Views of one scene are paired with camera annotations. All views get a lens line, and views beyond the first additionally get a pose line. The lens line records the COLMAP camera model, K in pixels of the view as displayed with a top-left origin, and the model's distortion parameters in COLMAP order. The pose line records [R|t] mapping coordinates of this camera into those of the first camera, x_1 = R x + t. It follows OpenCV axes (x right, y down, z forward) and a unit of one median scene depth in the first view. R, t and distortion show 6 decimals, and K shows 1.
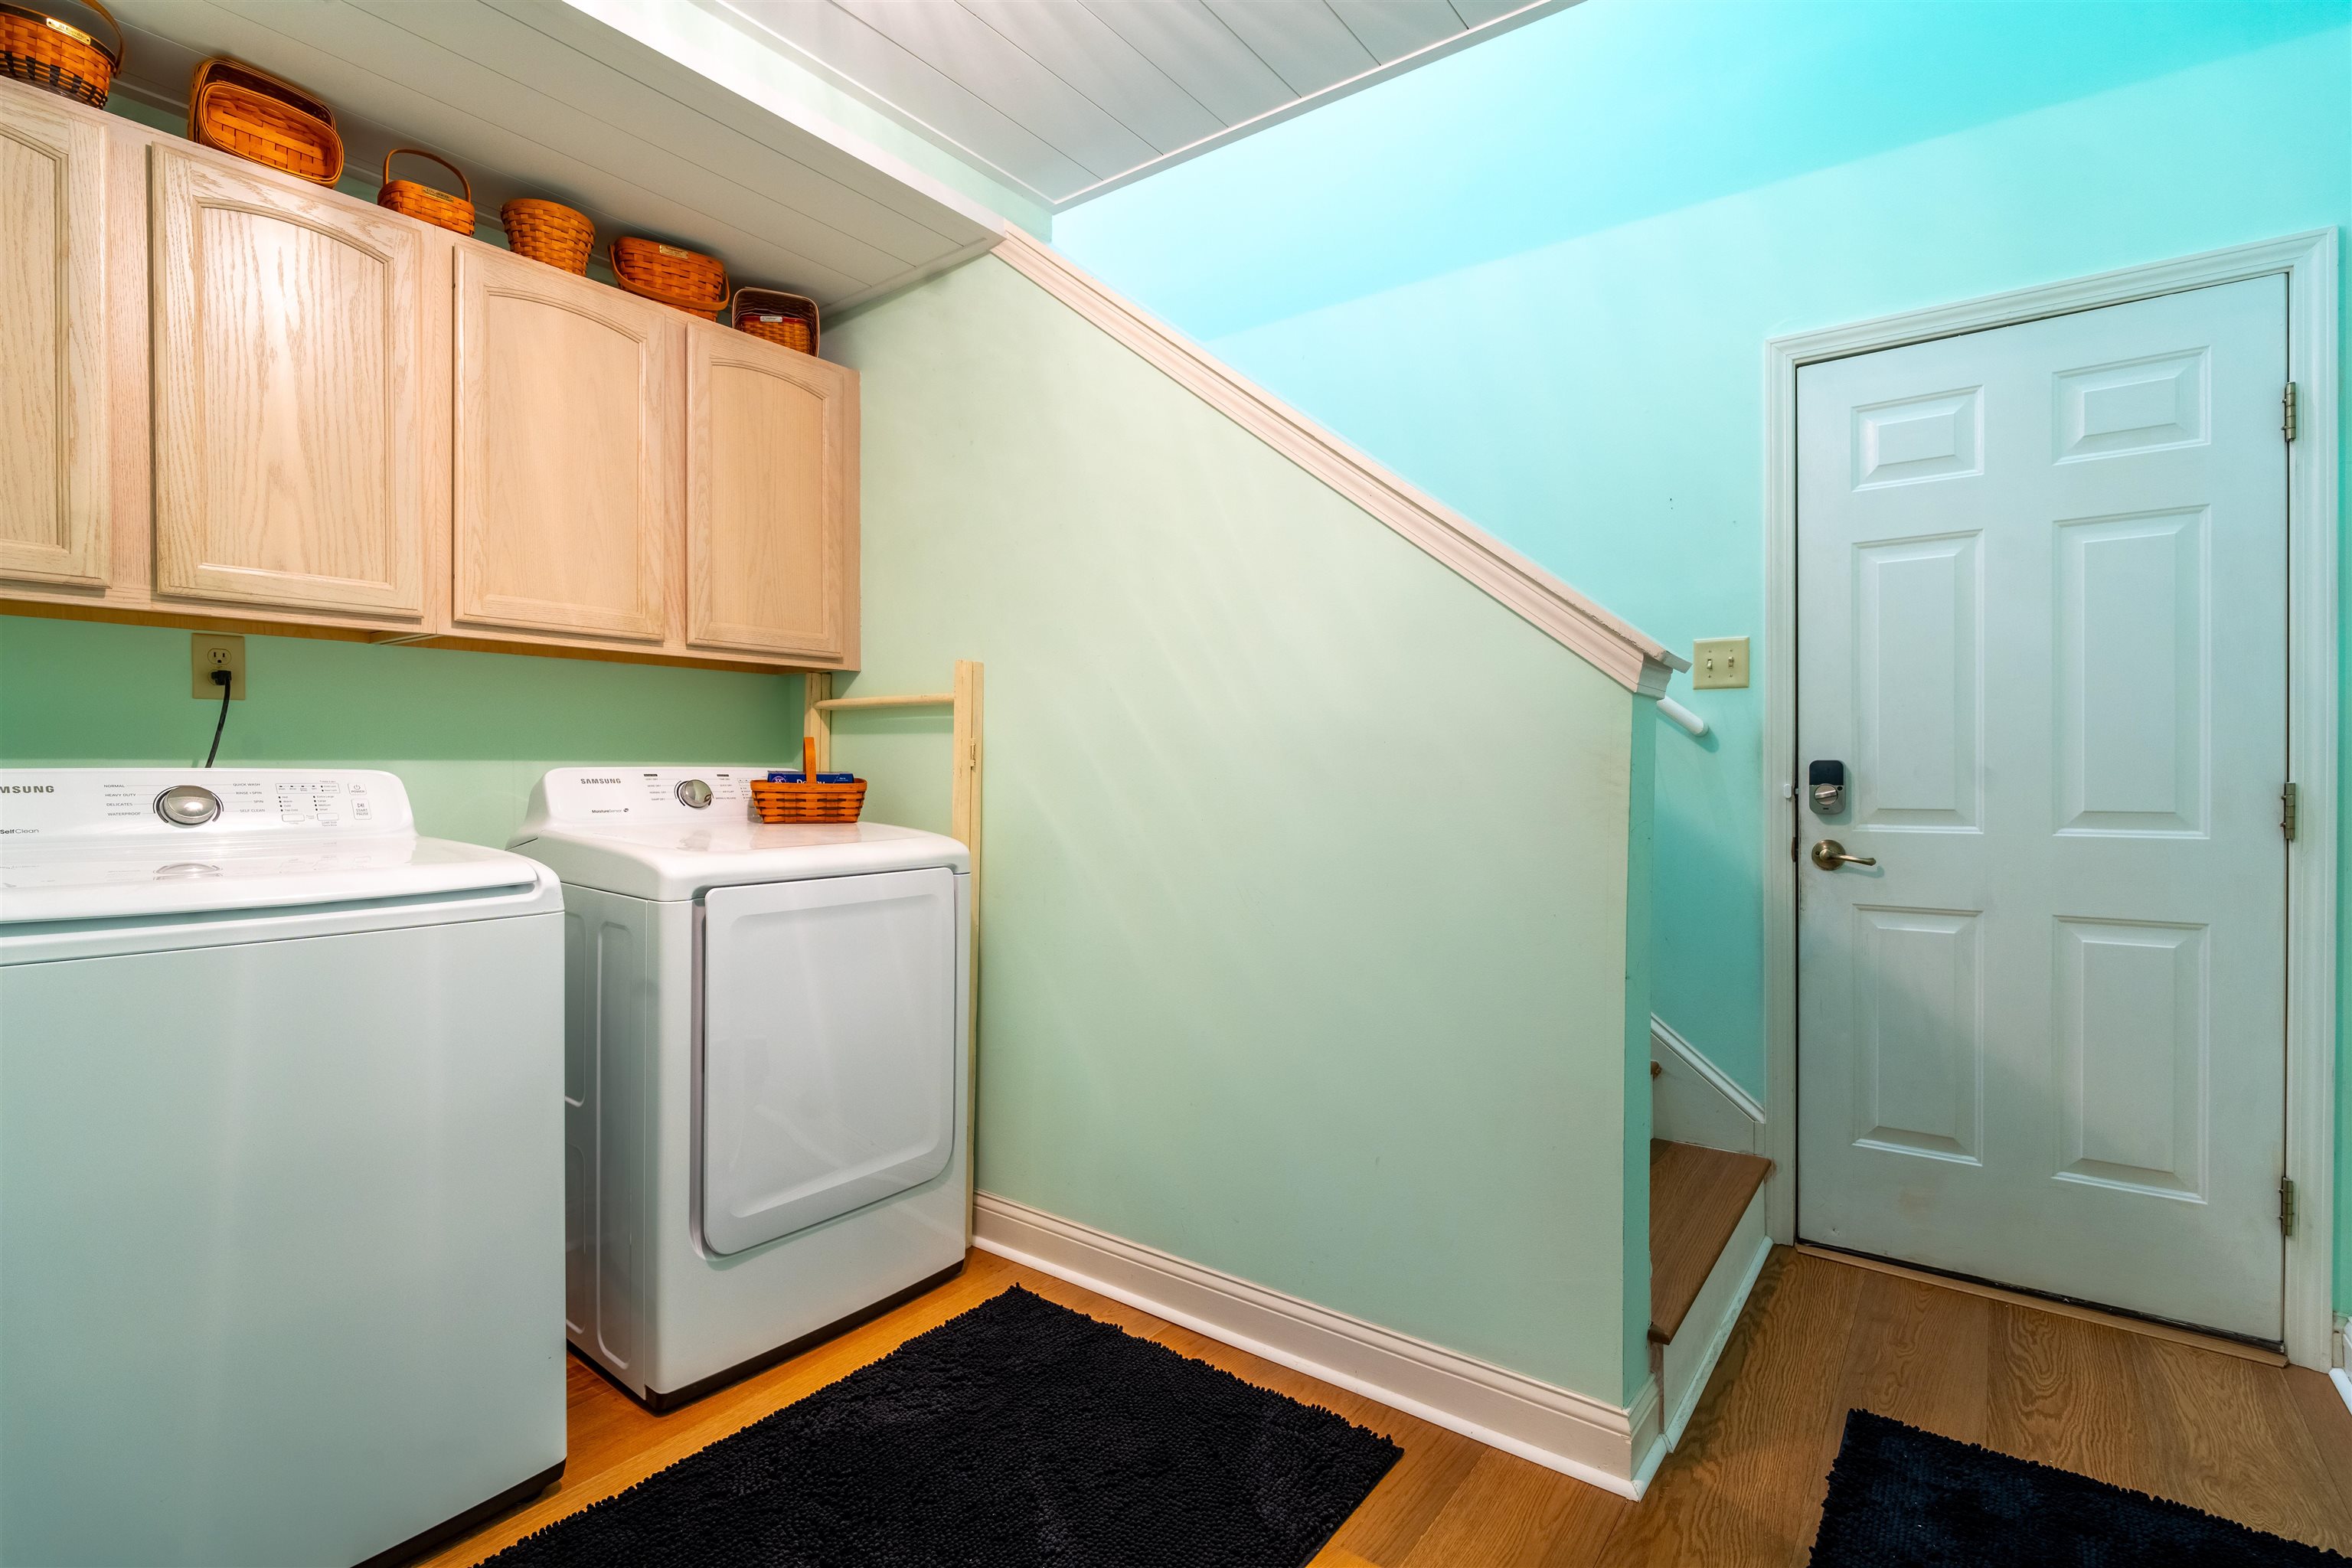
lens RADIAL K [[1087.6, 0, 1184.6], [0, 1087.6, 781.7], [0, 0, 1]] dist [-0.000167, -0.002183]
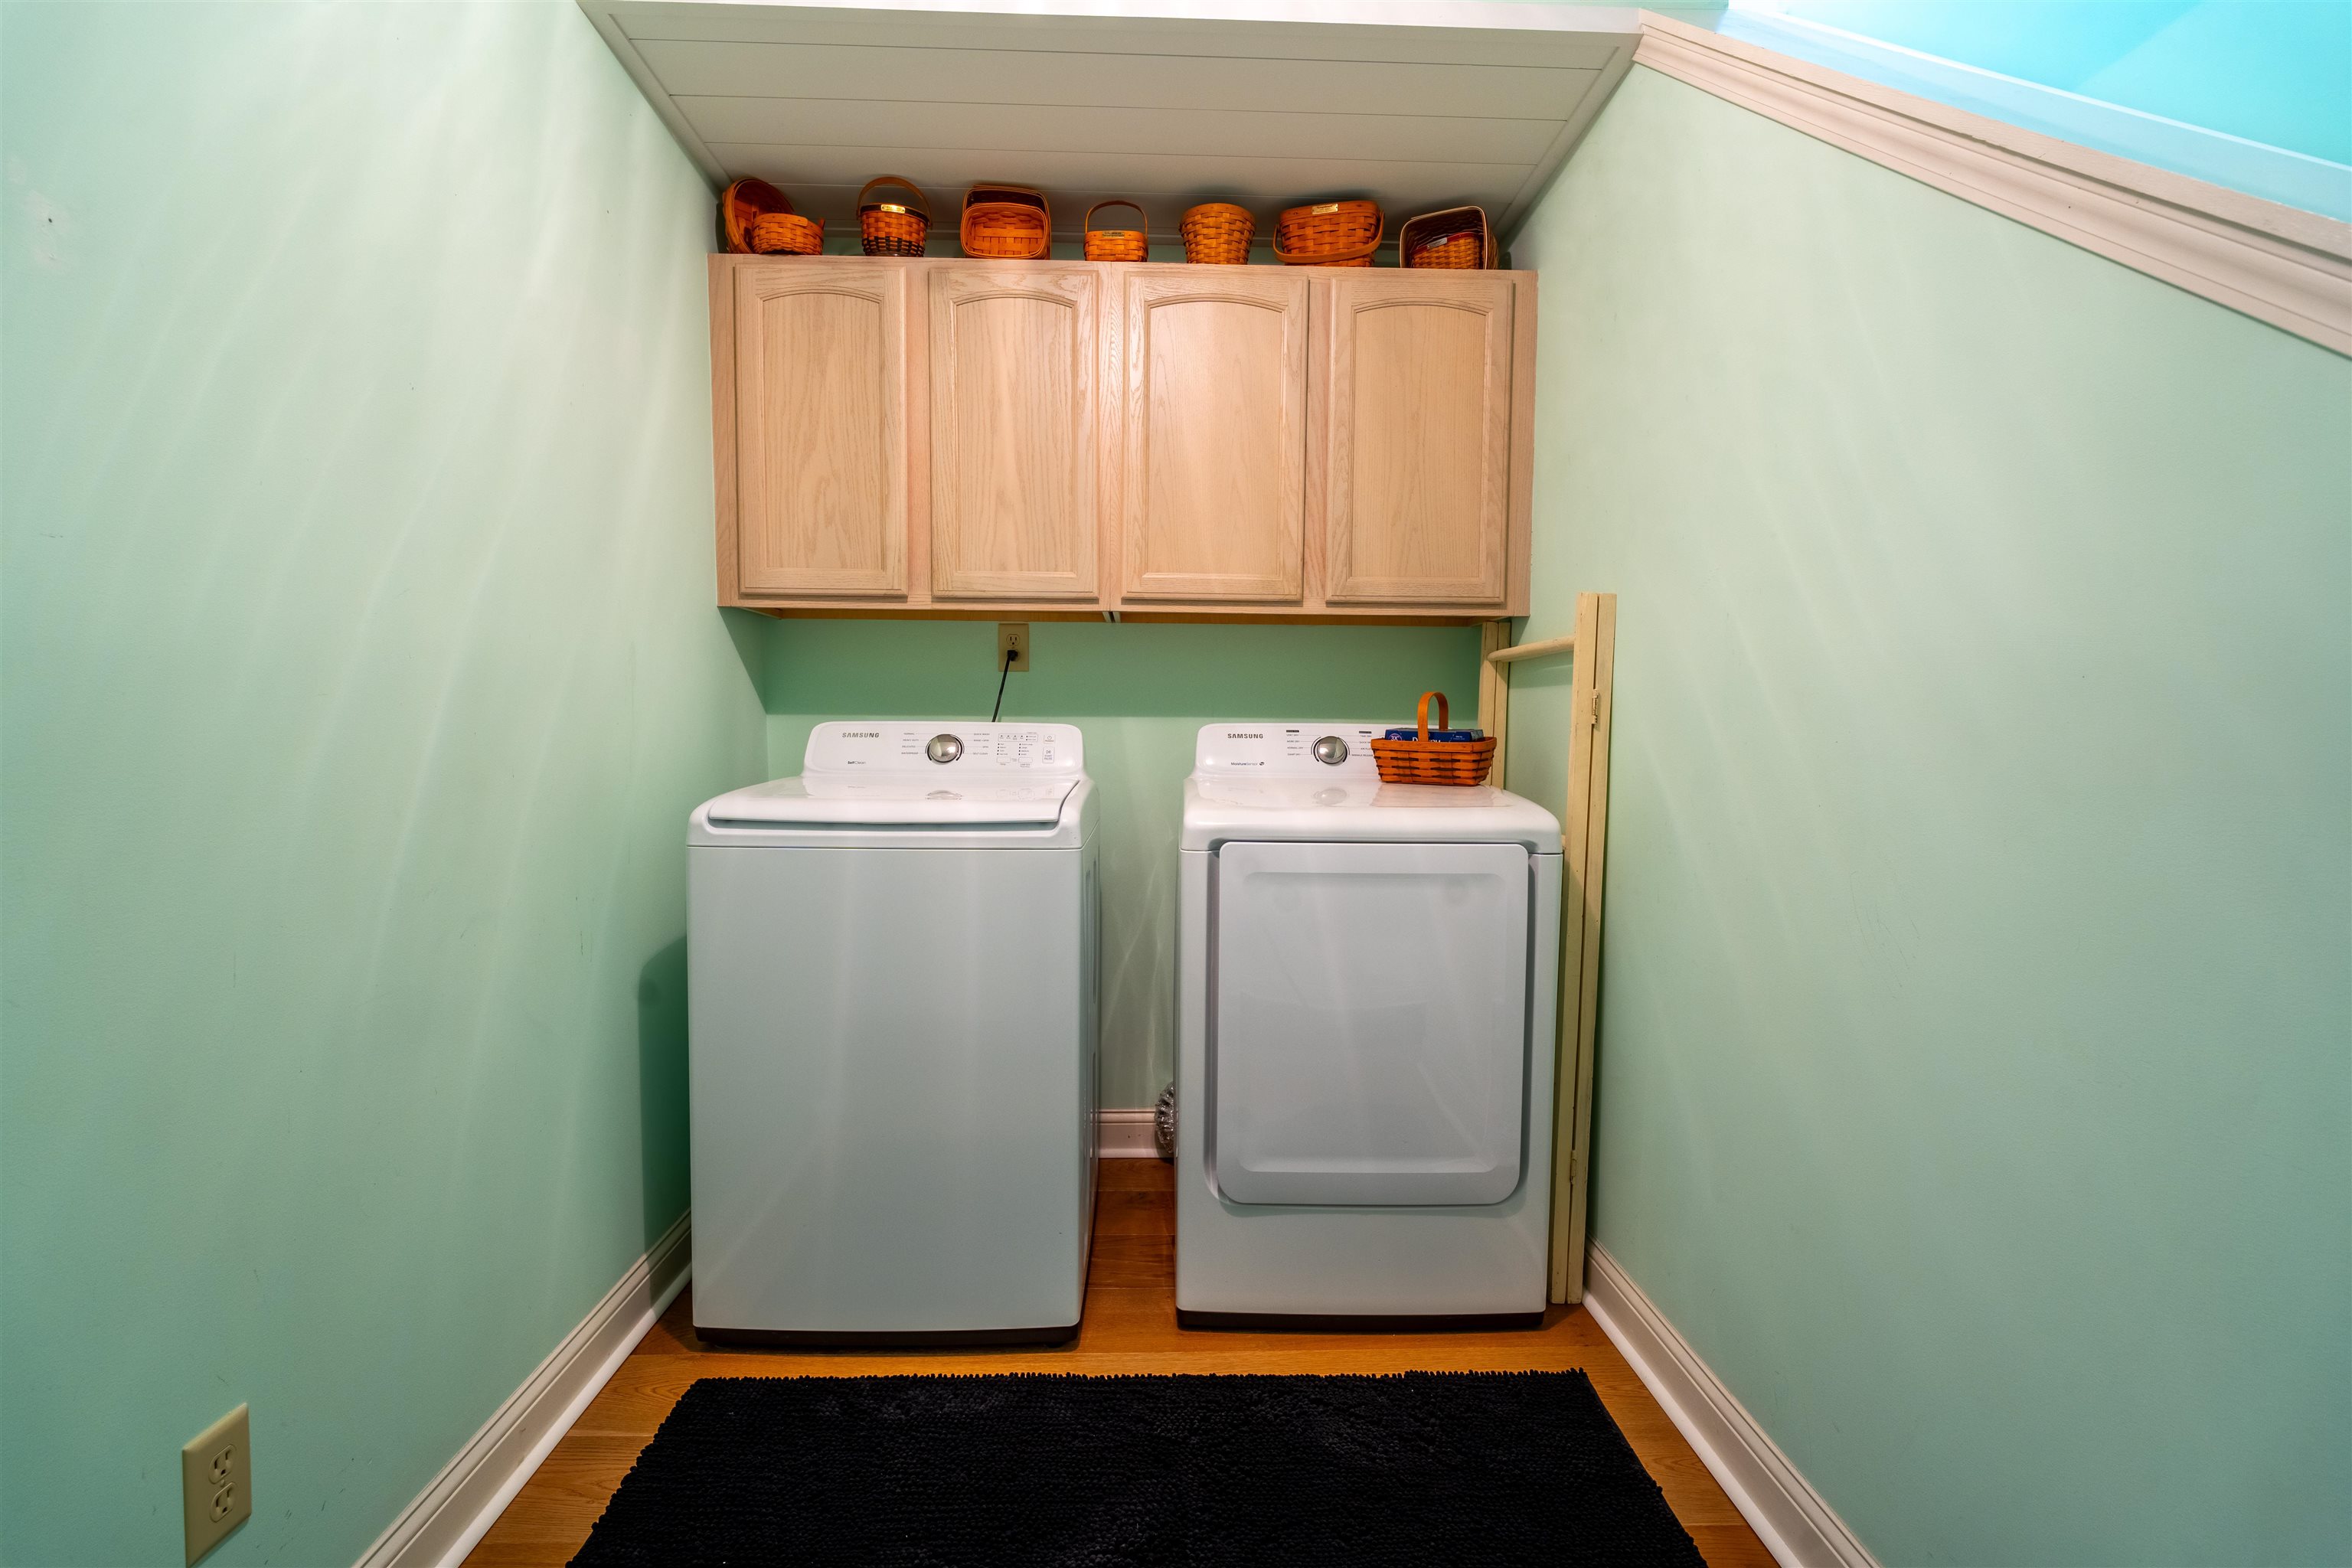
lens RADIAL K [[1087.6, 0, 1179.3], [0, 1087.6, 786.3], [0, 0, 1]] dist [-0.000167, -0.002183]
pose [[0.625702, 0.046380, -0.778682, 0.286654], [-0.017437, 0.998813, 0.045480, 0.001272], [0.779867, -0.014879, 0.625768, 0.295539]]
